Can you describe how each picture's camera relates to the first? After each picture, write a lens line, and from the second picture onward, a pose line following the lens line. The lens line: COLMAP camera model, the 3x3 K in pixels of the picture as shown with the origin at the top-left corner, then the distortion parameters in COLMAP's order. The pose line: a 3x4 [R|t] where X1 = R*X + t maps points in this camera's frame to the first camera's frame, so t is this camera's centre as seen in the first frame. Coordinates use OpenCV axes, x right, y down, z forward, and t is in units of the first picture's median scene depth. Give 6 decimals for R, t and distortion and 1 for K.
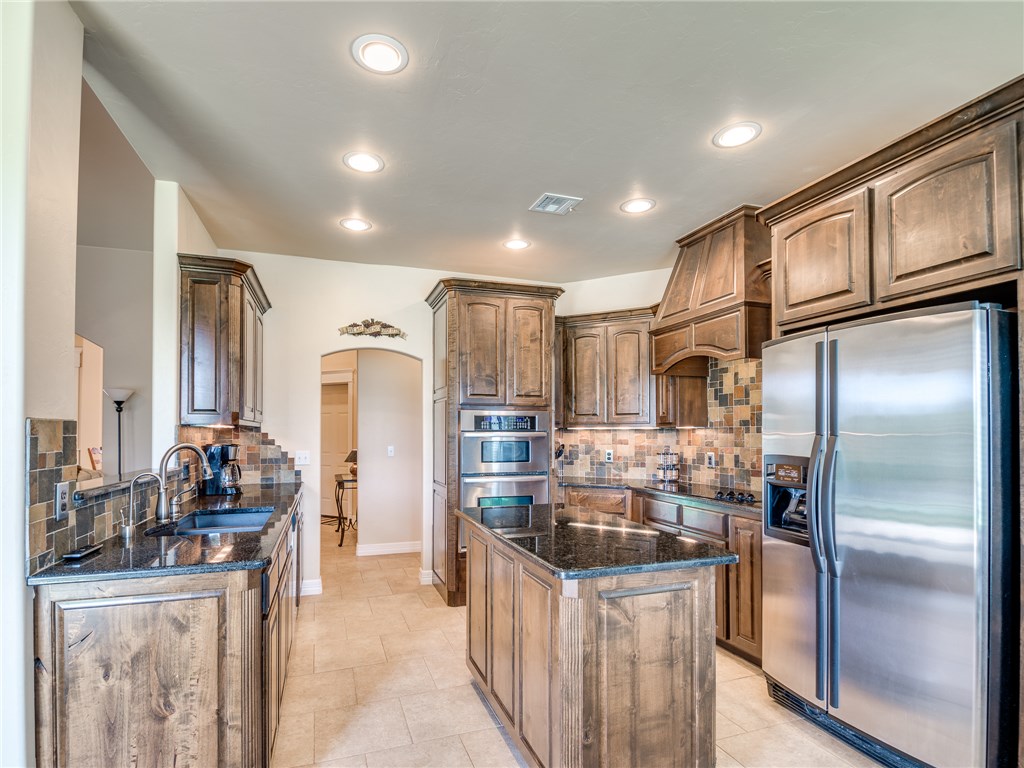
lens RADIAL K [[516.1, 0, 501.5], [0, 516.1, 424.8], [0, 0, 1]] dist [-0.003129, -0.001483]
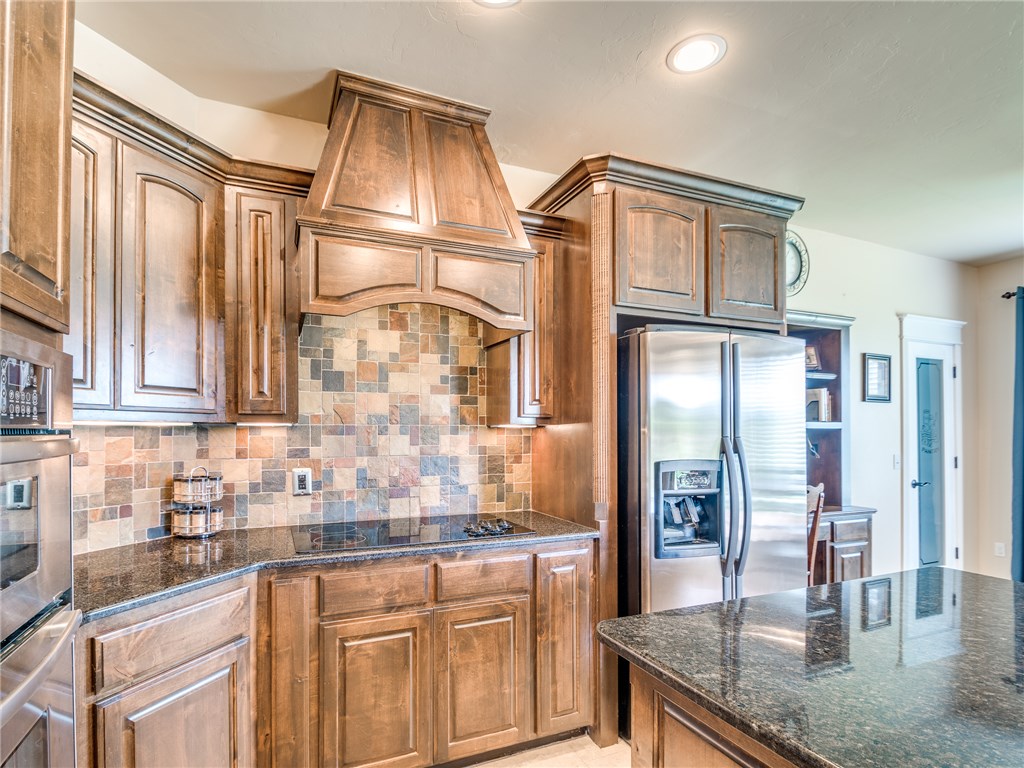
lens RADIAL K [[516.1, 0, 501.5], [0, 516.1, 424.8], [0, 0, 1]] dist [-0.003129, -0.001483]
pose [[-0.062273, 0.014878, 0.997948, -0.189916], [-0.014244, 0.999774, -0.015794, 0.011129], [-0.997957, -0.015198, -0.062047, 0.834095]]
